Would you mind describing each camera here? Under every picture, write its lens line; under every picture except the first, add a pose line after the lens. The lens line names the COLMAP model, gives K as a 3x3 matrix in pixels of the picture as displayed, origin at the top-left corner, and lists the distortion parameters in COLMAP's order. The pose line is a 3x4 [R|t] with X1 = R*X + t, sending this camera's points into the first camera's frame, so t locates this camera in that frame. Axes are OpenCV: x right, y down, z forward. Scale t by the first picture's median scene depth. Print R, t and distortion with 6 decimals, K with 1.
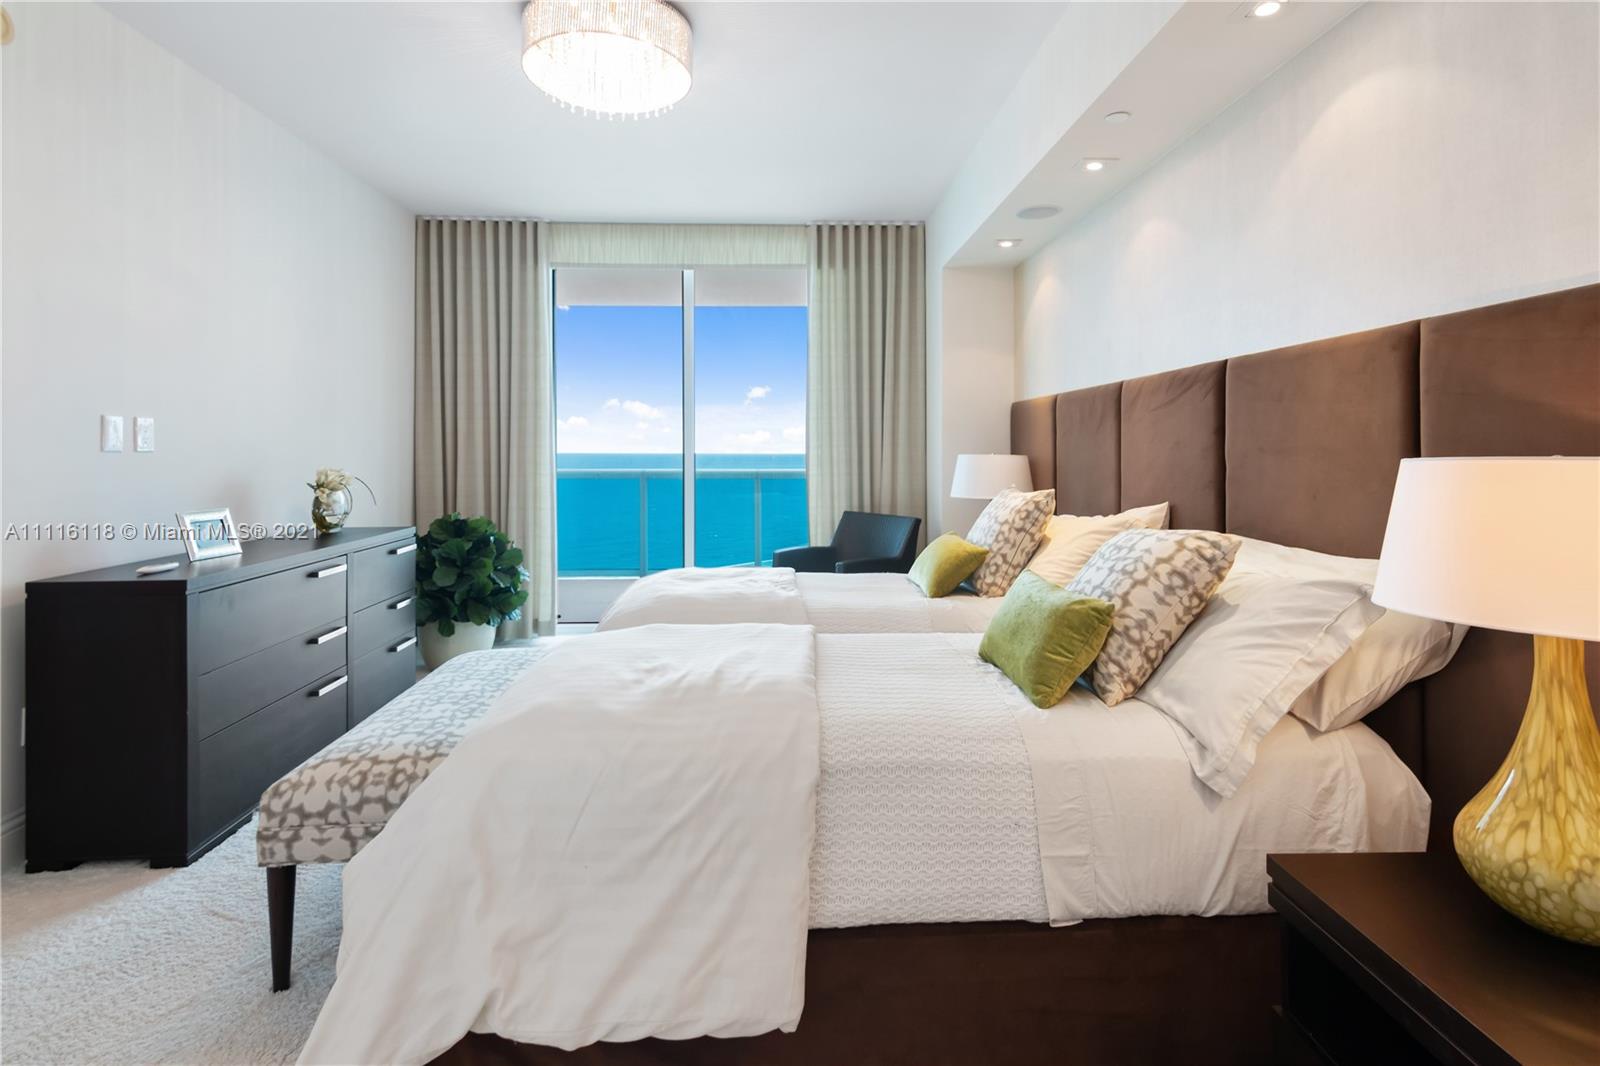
lens RADIAL K [[783.0, 0, 801.5], [0, 783.0, 454.0], [0, 0, 1]] dist [-0.001715, 0.000073]
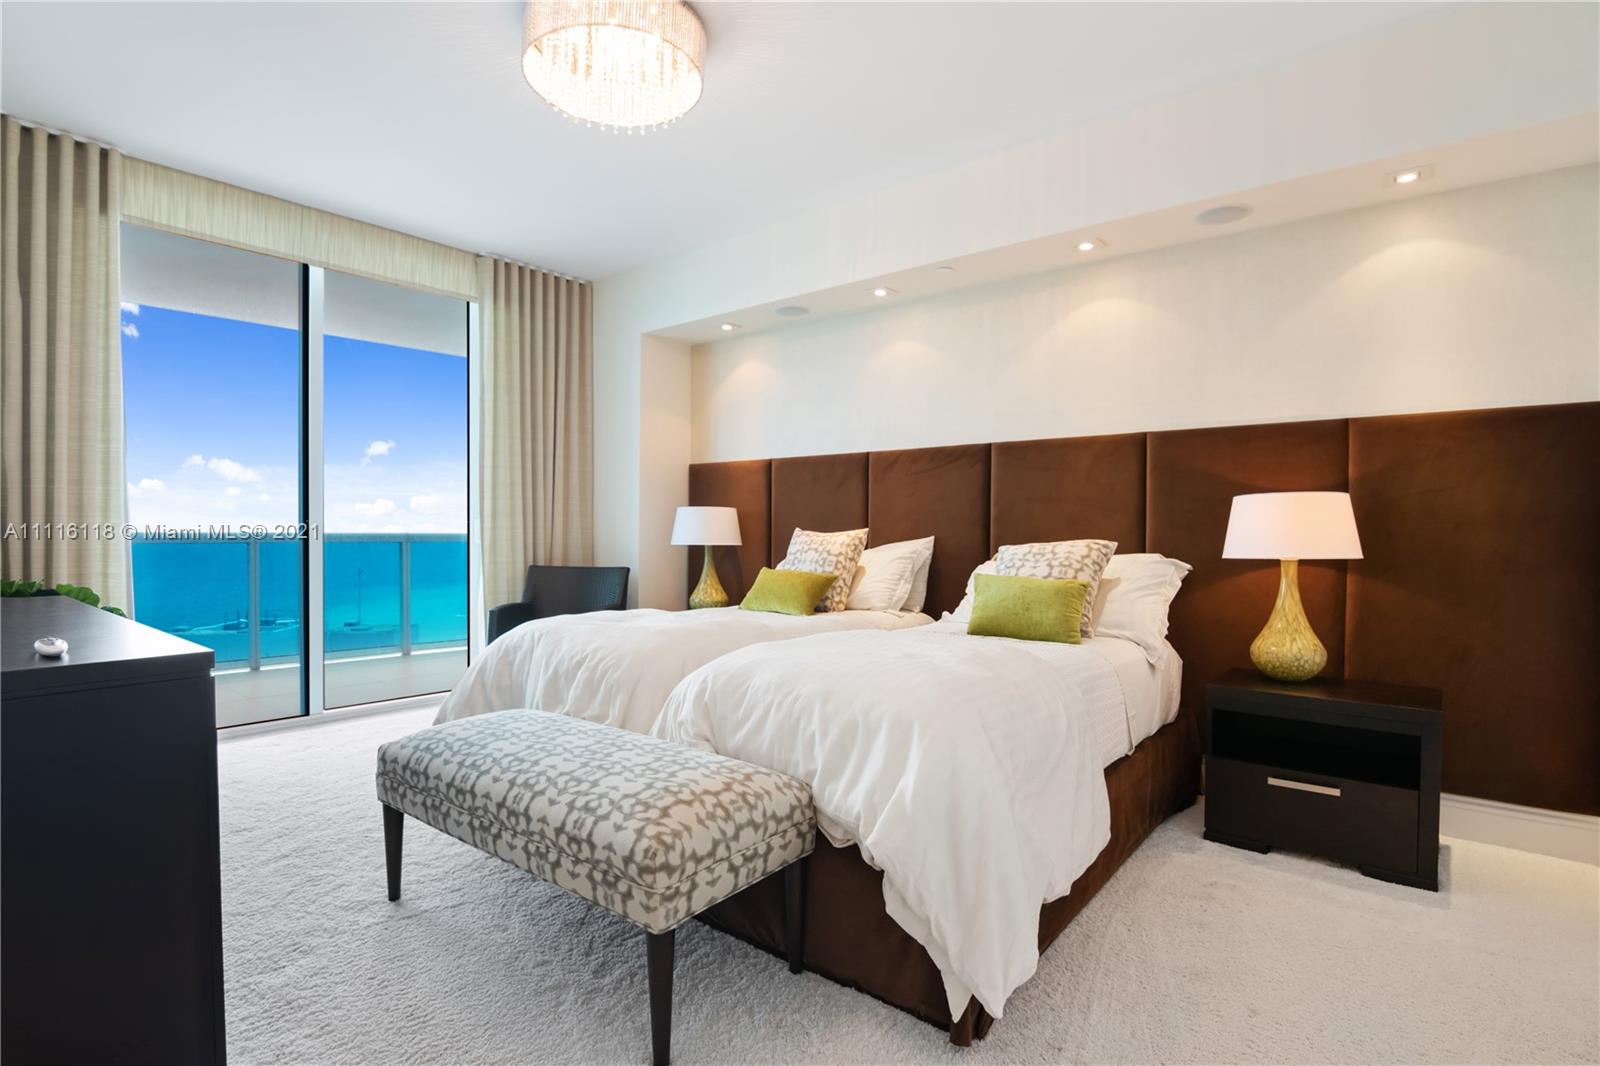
lens RADIAL K [[789.6, 0, 800.2], [0, 789.6, 531.8], [0, 0, 1]] dist [-0.003978, -0.004349]
pose [[0.667968, -0.001135, 0.744189, -0.762005], [-0.003669, 0.999982, 0.004817, 0.045033], [-0.744181, -0.005948, 0.667951, 0.182875]]
